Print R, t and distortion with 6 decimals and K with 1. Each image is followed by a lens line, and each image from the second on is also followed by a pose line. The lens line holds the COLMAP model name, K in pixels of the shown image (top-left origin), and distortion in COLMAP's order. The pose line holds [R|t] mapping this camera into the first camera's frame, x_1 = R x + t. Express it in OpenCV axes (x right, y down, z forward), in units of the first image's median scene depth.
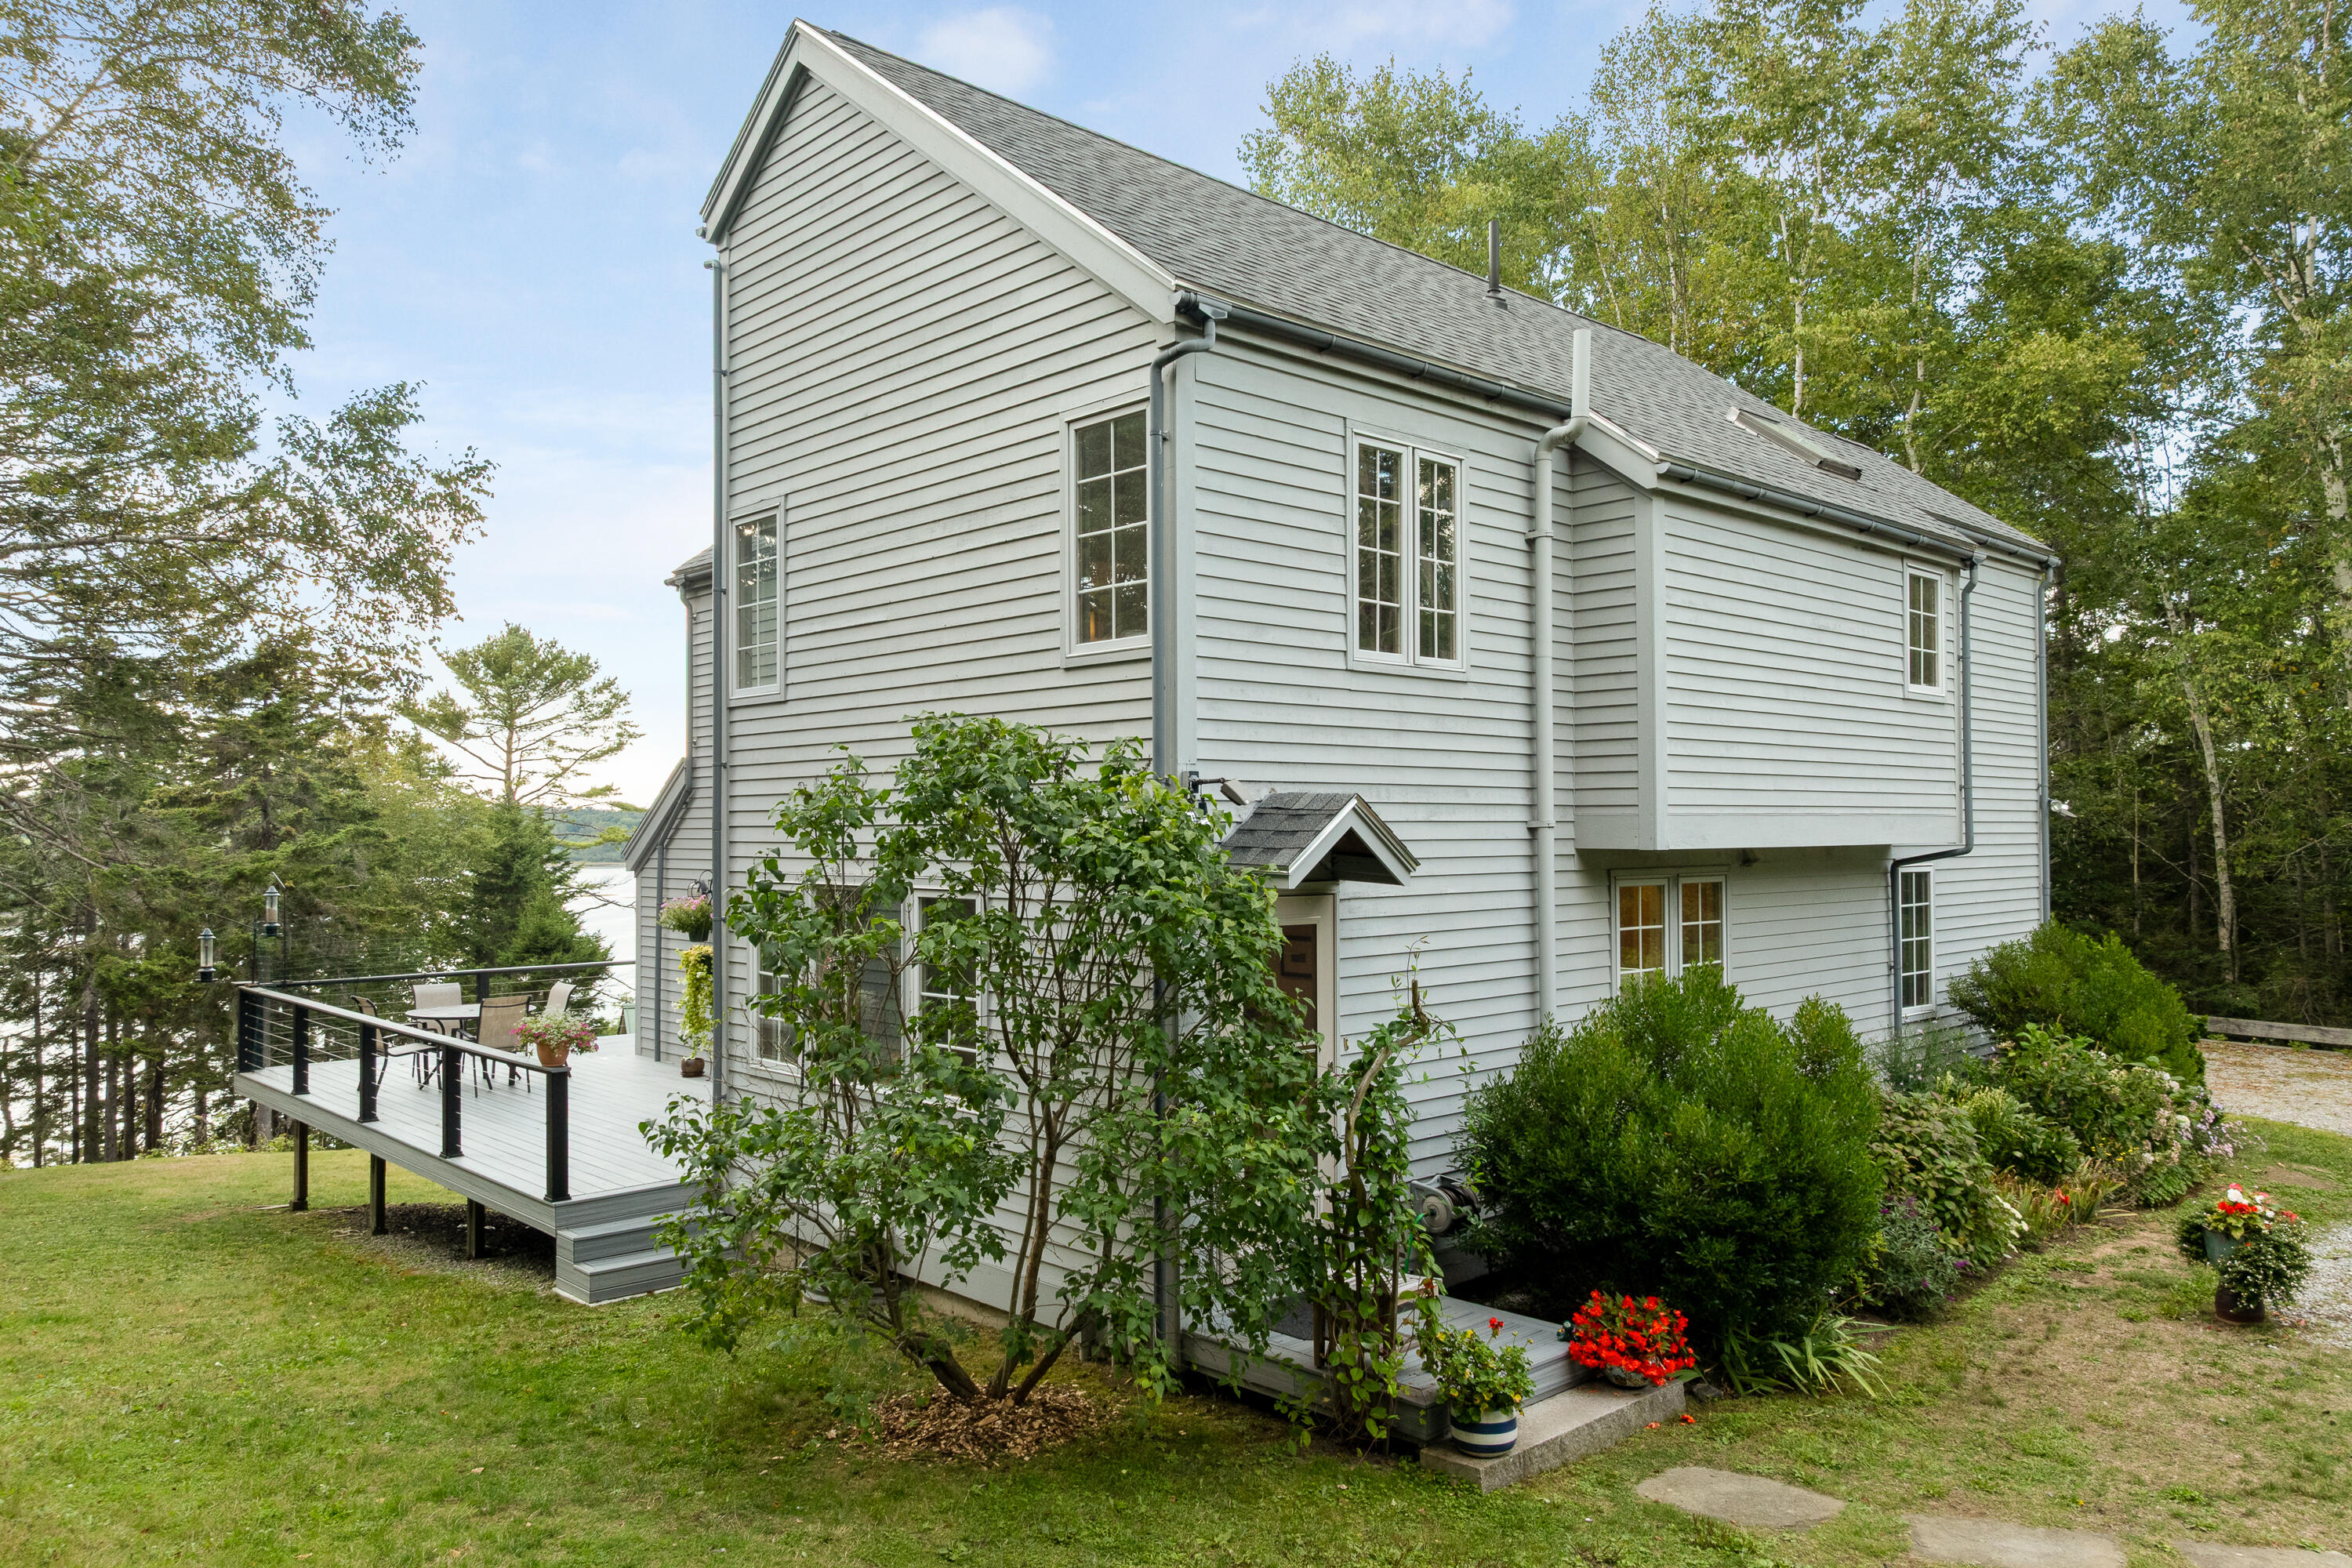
lens RADIAL K [[1653.9, 0, 1185.4], [0, 1653.9, 791.0], [0, 0, 1]] dist [-0.004376, -0.004934]
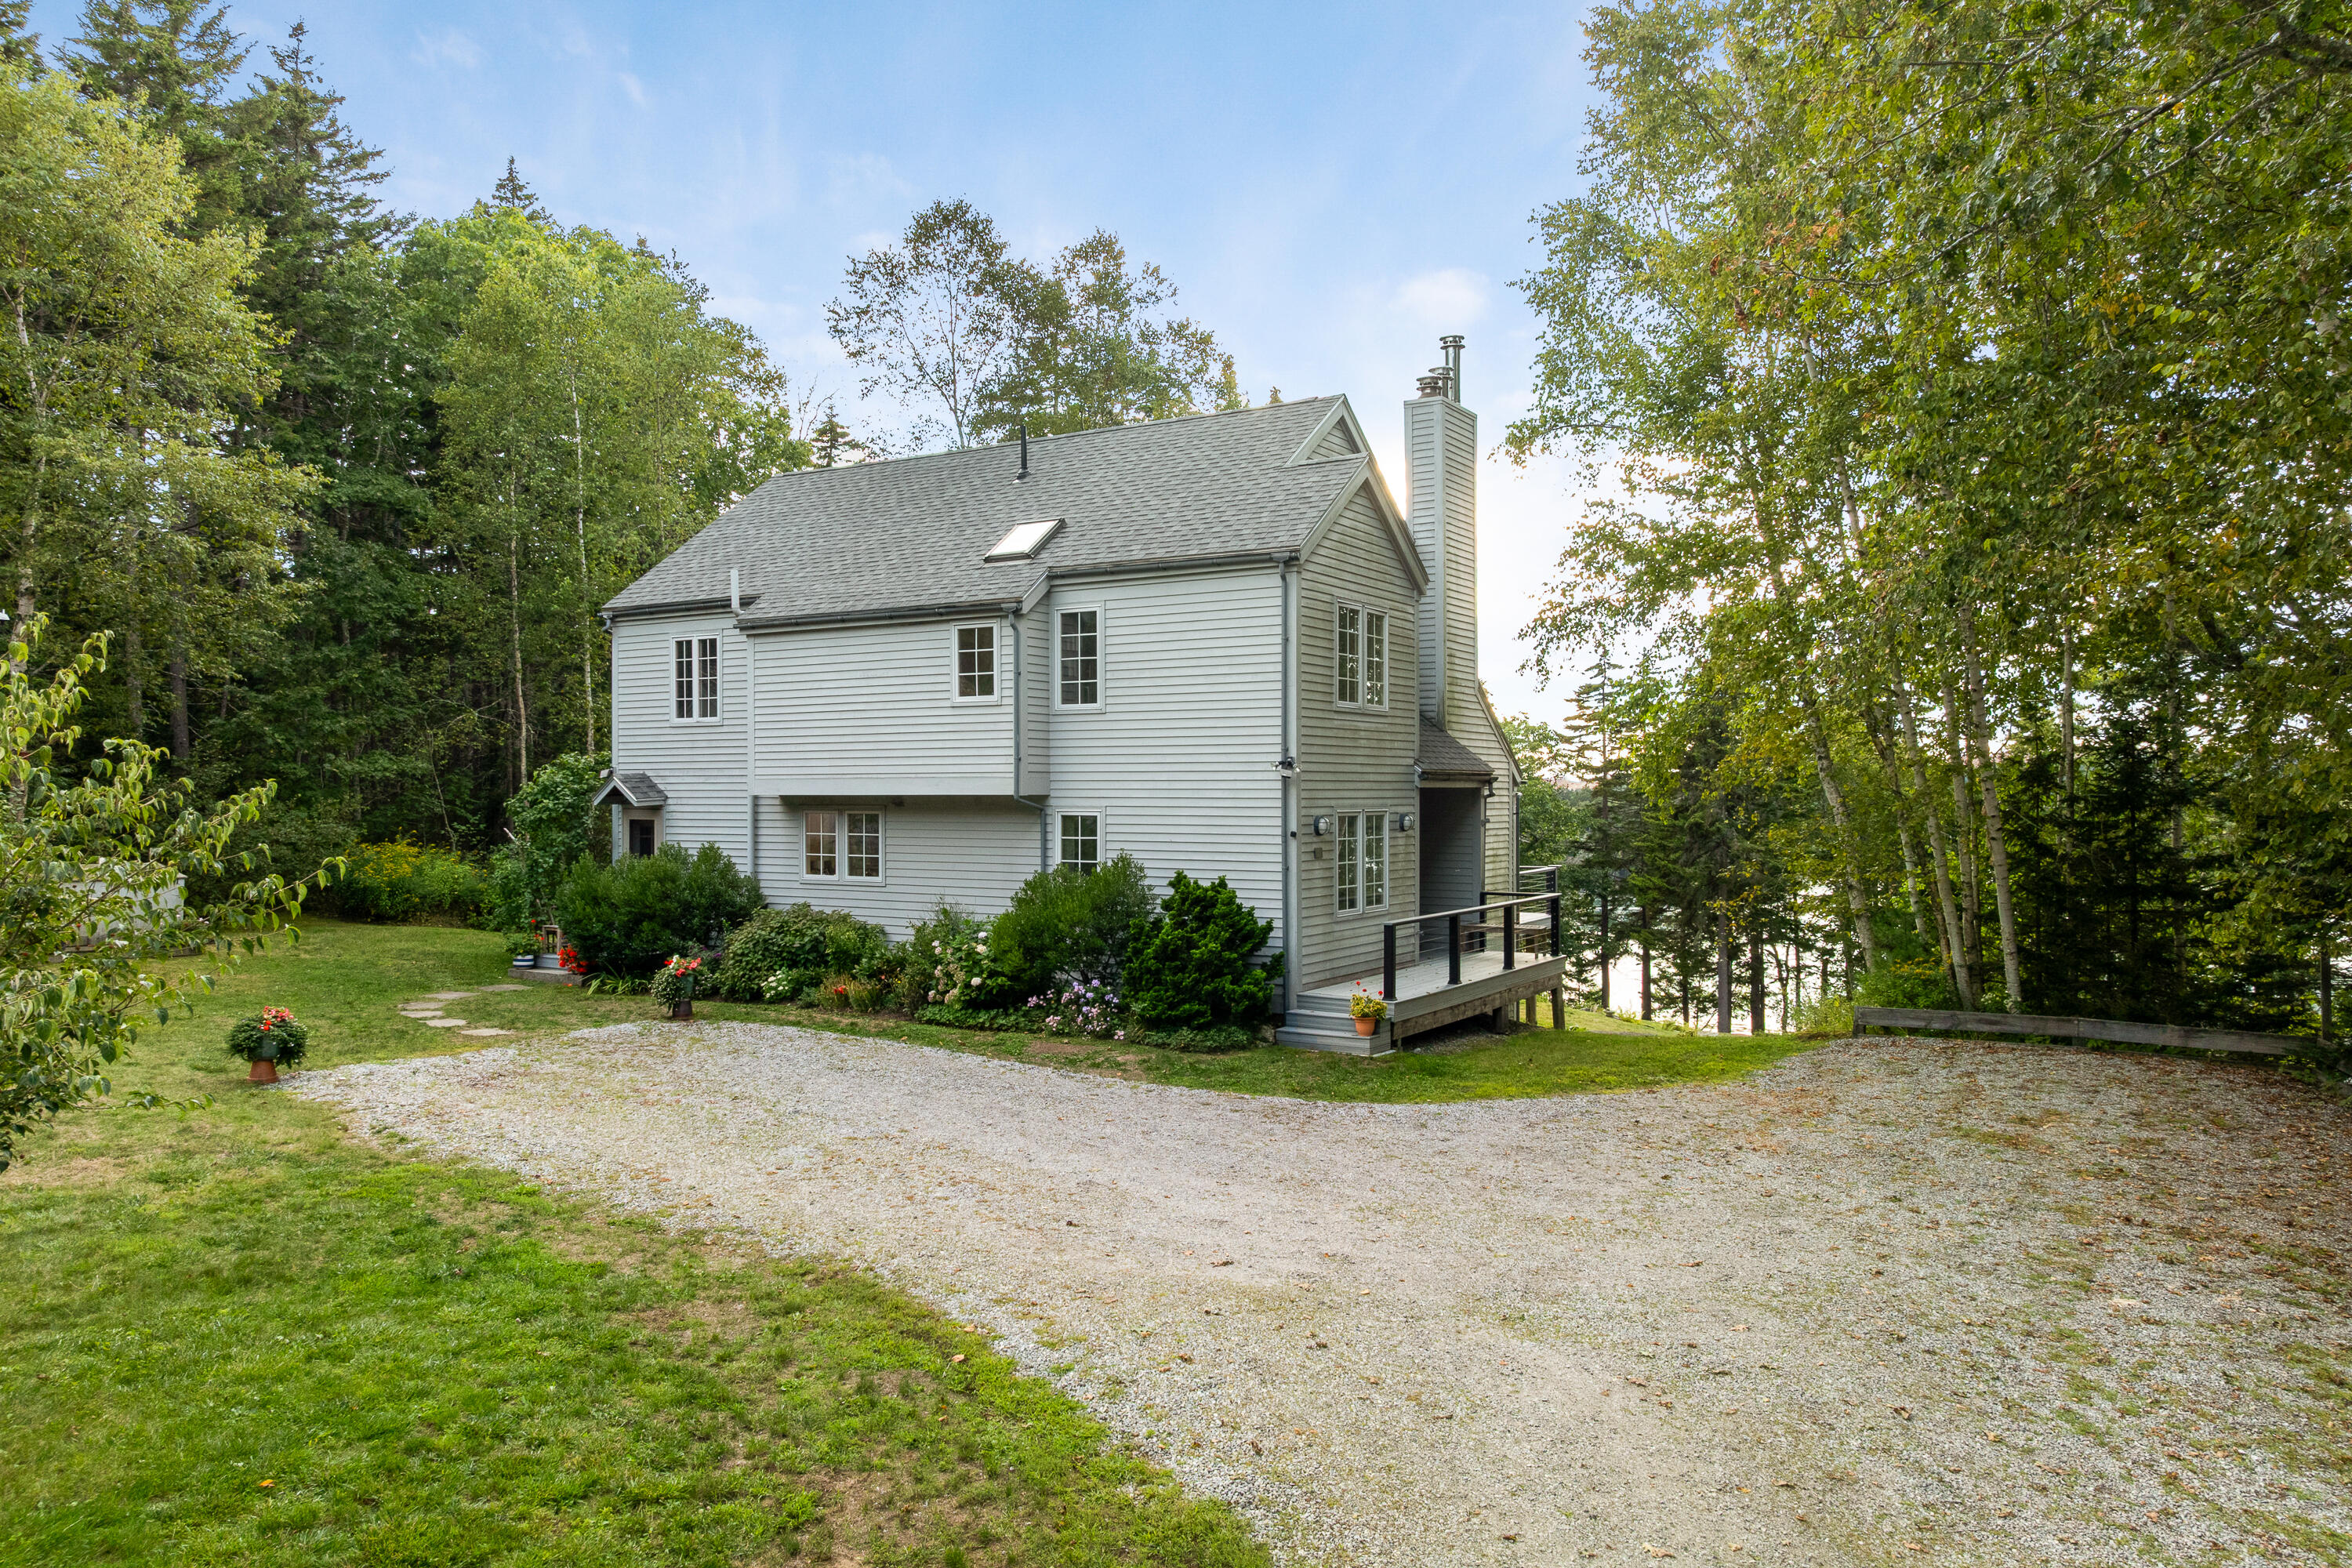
lens RADIAL K [[1621.9, 0, 1178.9], [0, 1621.9, 795.8], [0, 0, 1]] dist [0.002207, -0.001505]
pose [[0.258840, 0.003624, -0.965914, 2.745389], [0.019775, 0.999764, 0.009050, 0.030238], [0.965718, -0.021443, 0.258707, 1.067393]]
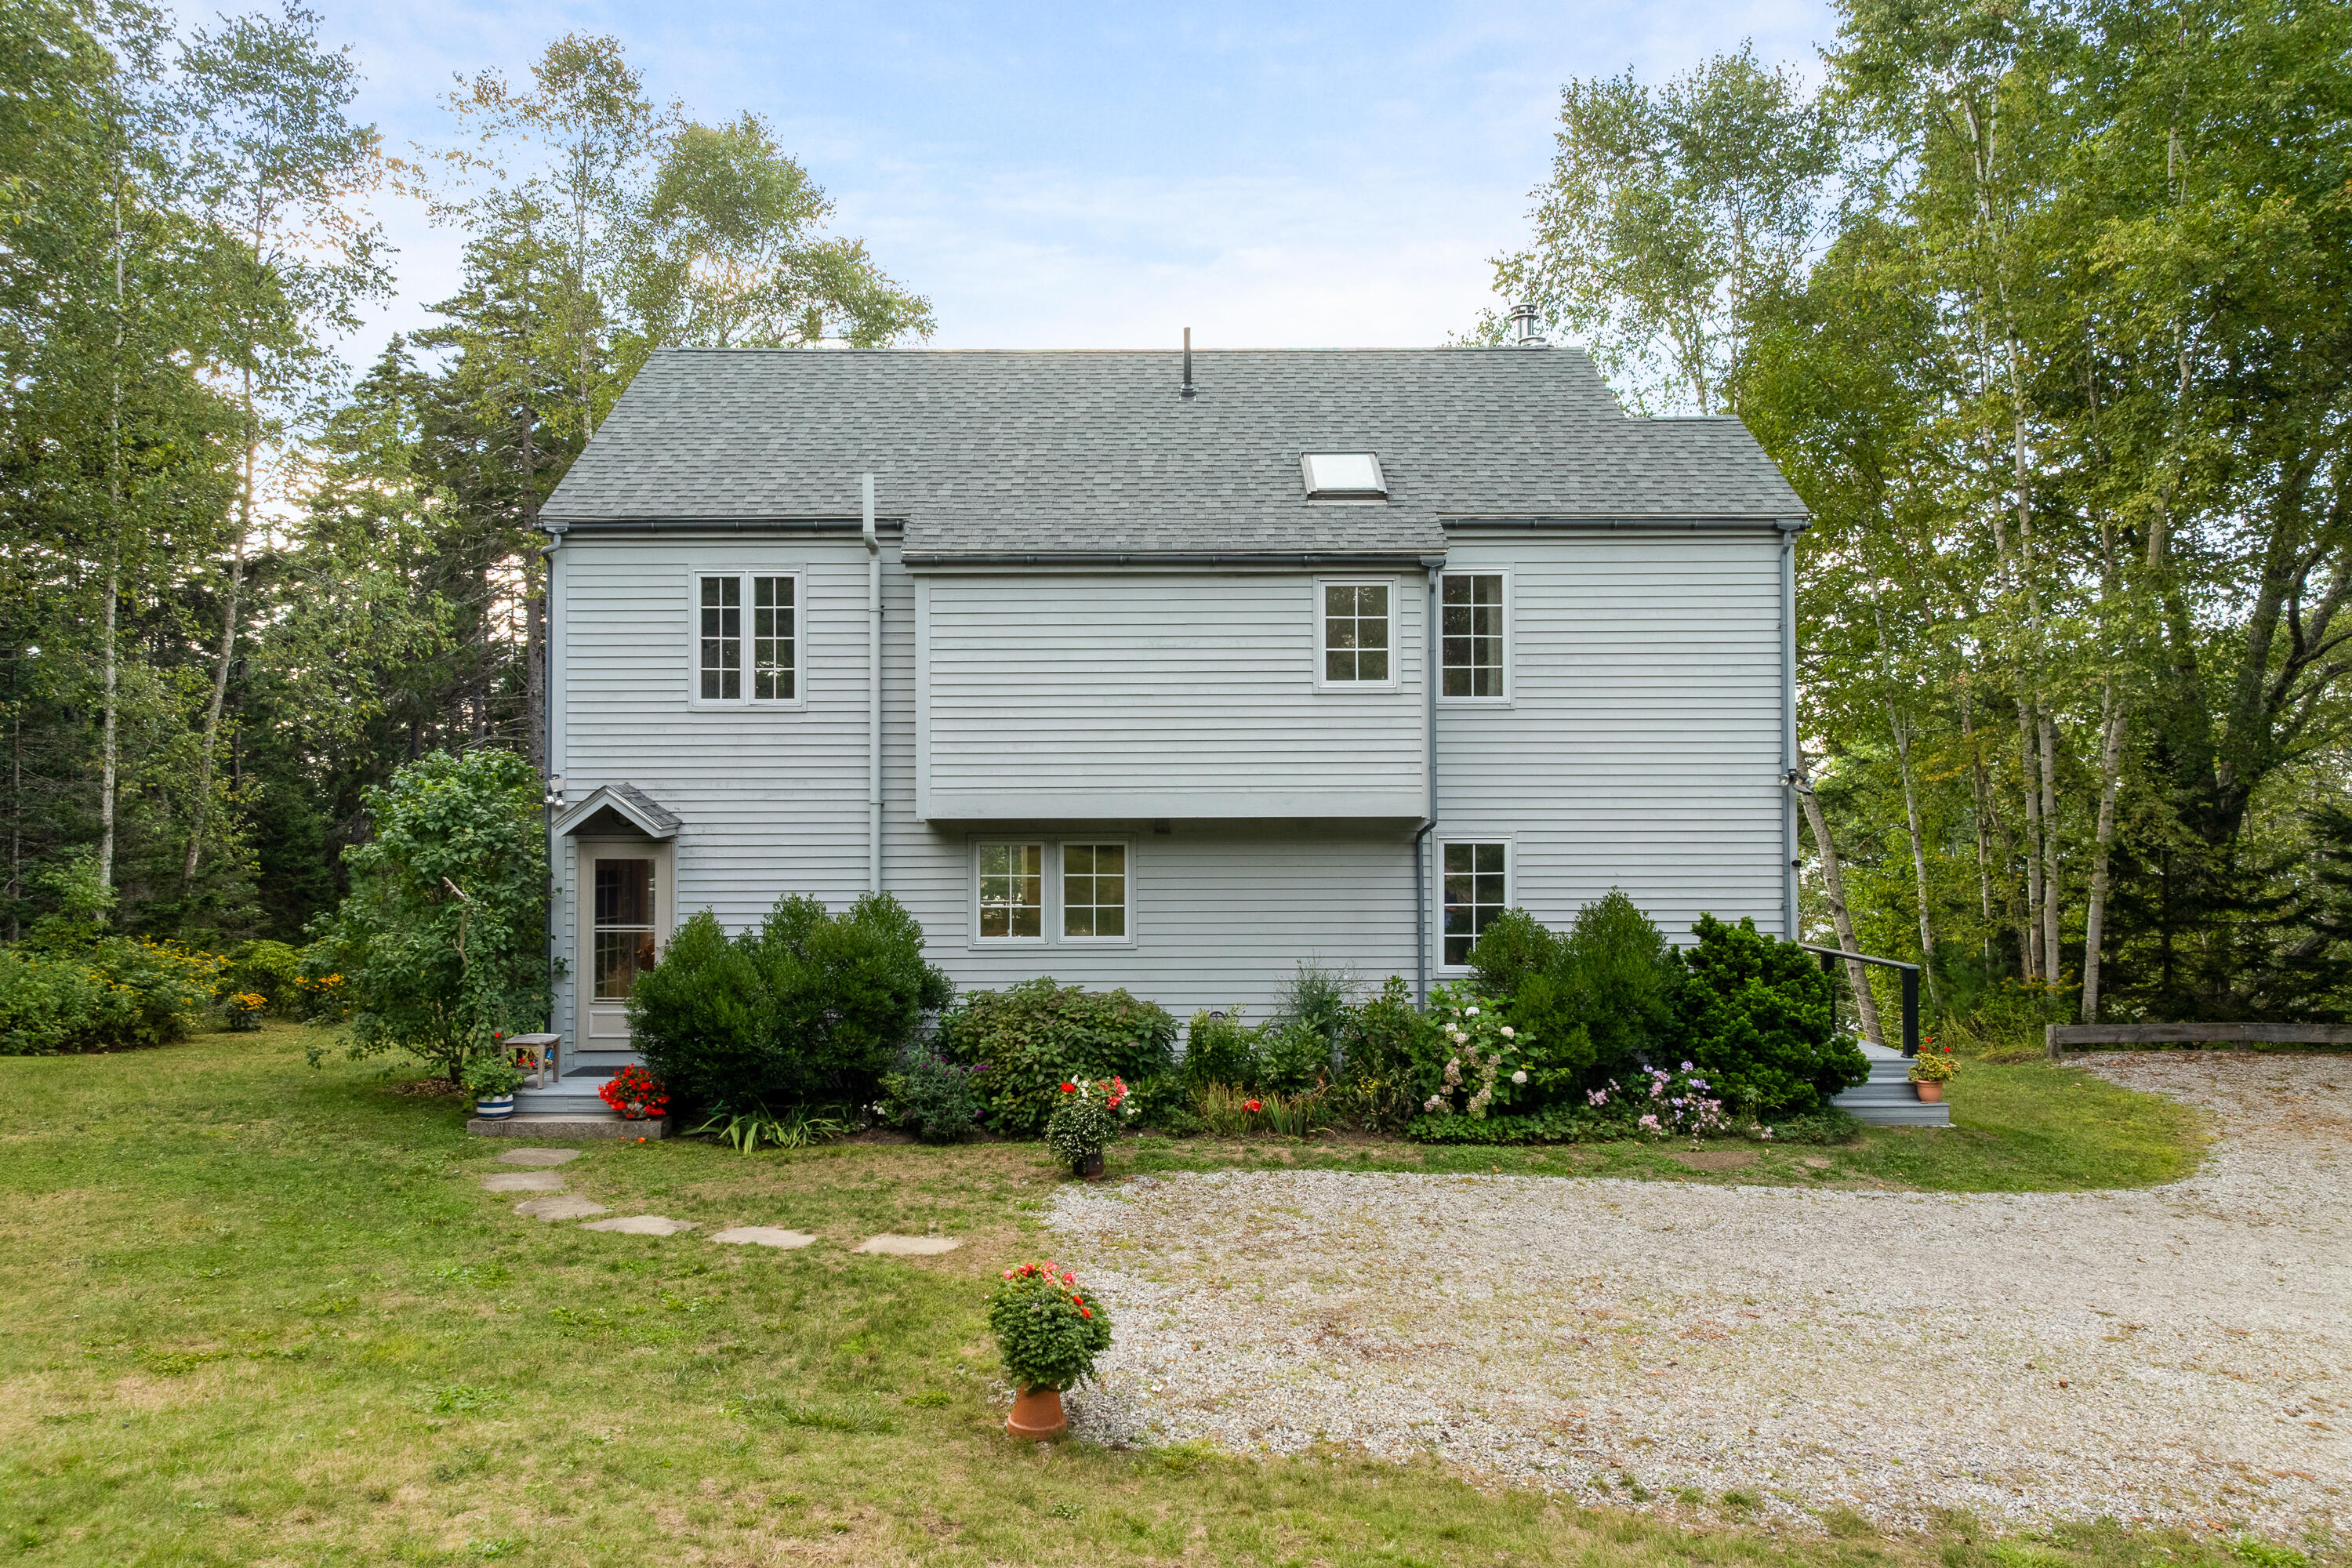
lens RADIAL K [[1621.9, 0, 1178.9], [0, 1621.9, 795.8], [0, 0, 1]] dist [0.002207, -0.001505]
pose [[0.727581, -0.009740, -0.685953, 1.547623], [0.015506, 0.999877, 0.002250, 0.016909], [0.685846, -0.012273, 0.727643, 0.120875]]
